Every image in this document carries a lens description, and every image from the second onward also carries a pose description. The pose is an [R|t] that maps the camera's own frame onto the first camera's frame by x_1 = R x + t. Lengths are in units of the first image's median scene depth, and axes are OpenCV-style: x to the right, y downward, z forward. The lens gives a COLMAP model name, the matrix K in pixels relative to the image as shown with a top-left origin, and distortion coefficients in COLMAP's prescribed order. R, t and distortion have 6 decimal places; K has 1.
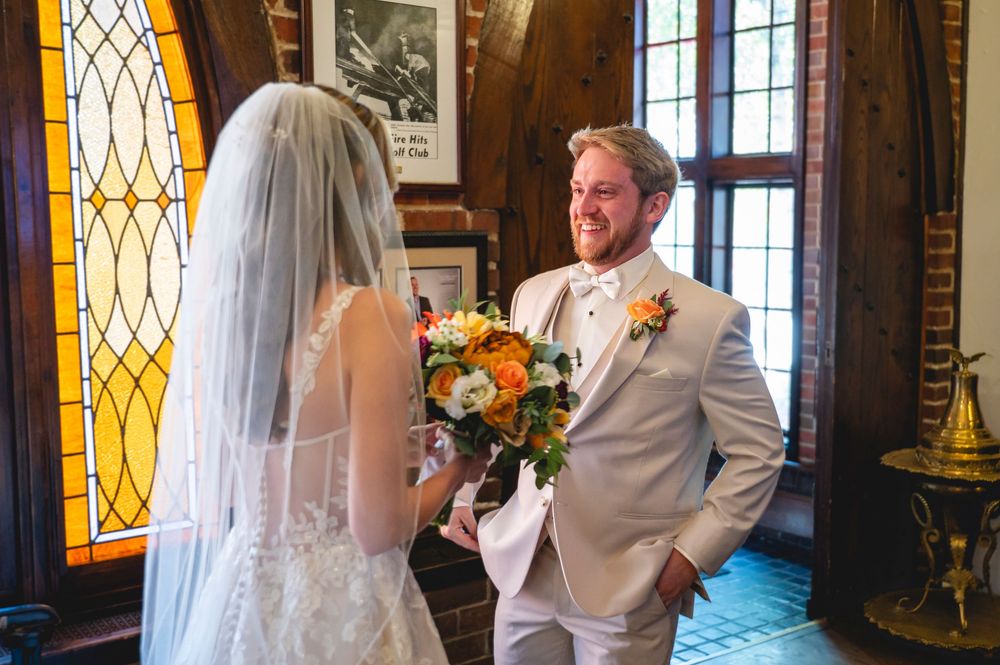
lens RADIAL K [[1048.2, 0, 465.2], [0, 1048.2, 304.9], [0, 0, 1]] dist [0.073140, 0.000000]
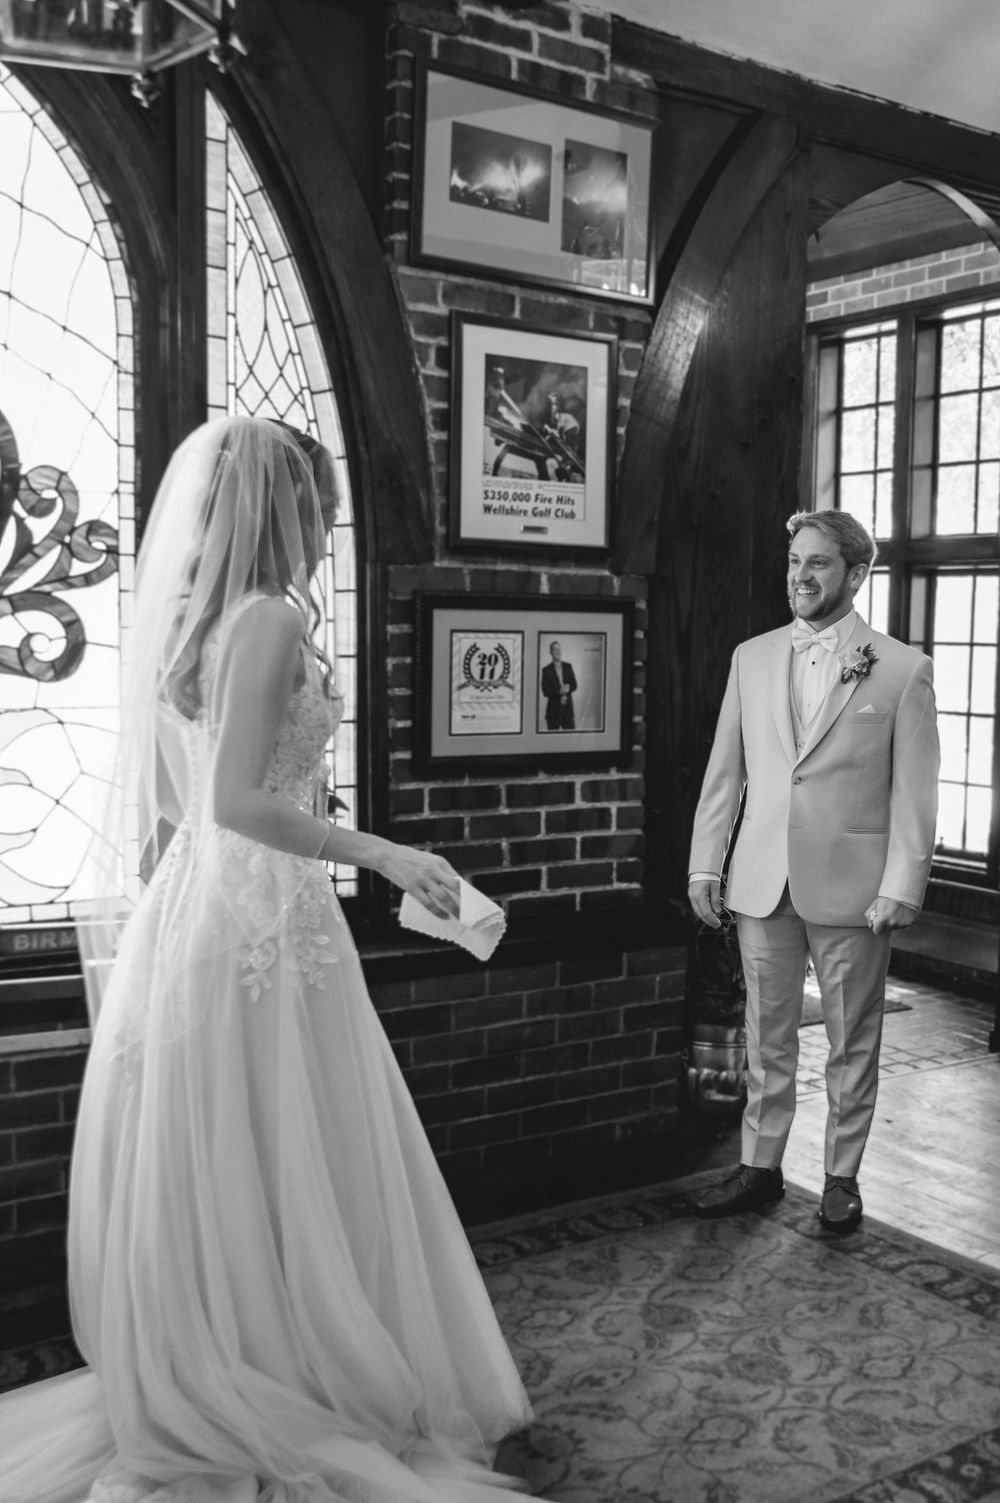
lens RADIAL K [[1490.1, 0, 543.3], [0, 1490.1, 788.3], [0, 0, 1]] dist [0.004938, 0.000000]
pose [[0.997031, 0.027603, -0.071889, 0.039873], [-0.027105, 0.999601, 0.007902, 0.094821], [0.072078, -0.005930, 0.997381, -0.367102]]
